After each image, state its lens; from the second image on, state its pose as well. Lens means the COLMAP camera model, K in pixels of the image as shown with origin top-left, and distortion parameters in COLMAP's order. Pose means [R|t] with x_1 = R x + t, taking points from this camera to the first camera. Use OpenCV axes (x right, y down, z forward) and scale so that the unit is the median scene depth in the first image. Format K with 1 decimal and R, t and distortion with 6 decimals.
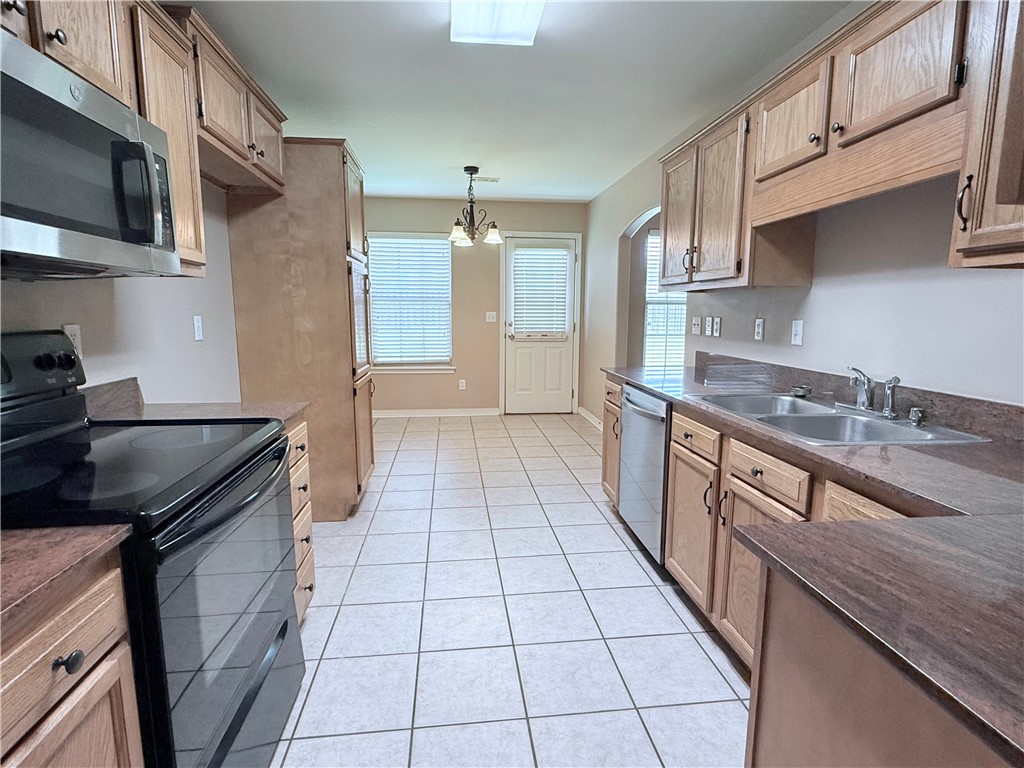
lens RADIAL K [[518.2, 0, 510.1], [0, 518.2, 386.4], [0, 0, 1]] dist [0.000912, -0.000193]
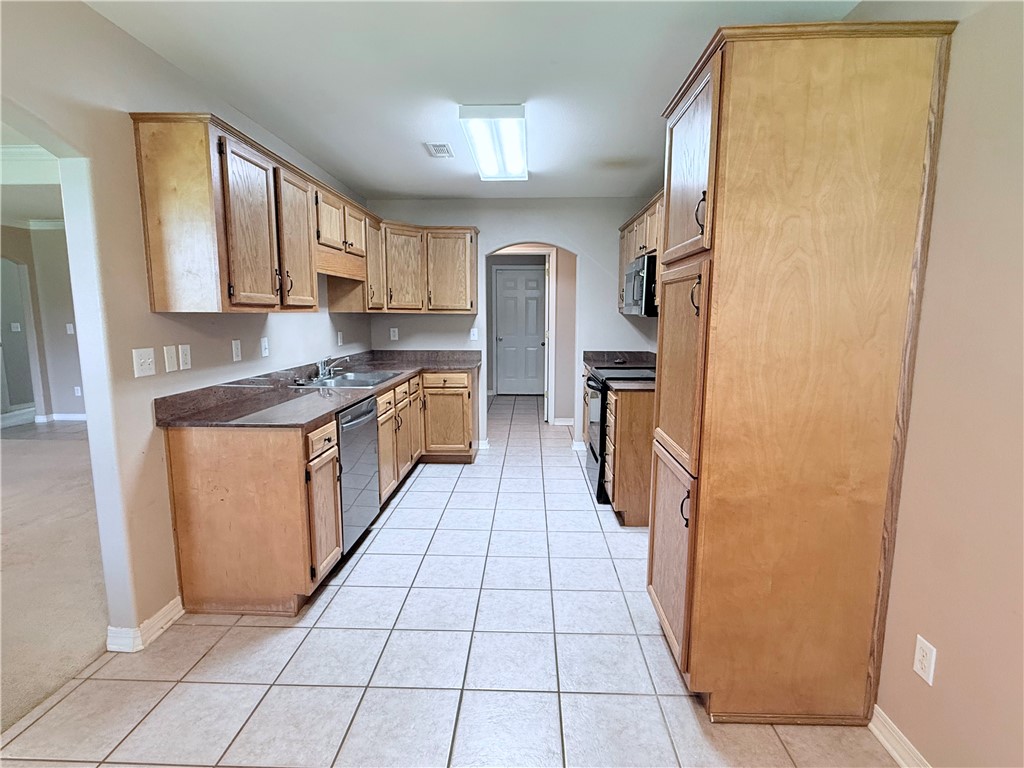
lens RADIAL K [[518.2, 0, 511.0], [0, 518.2, 385.2], [0, 0, 1]] dist [0.000912, -0.000193]
pose [[-0.988513, -0.023186, 0.149348, -0.242478], [0.019813, 0.959754, 0.280141, -0.339020], [-0.149833, 0.279882, -0.948270, 2.013899]]
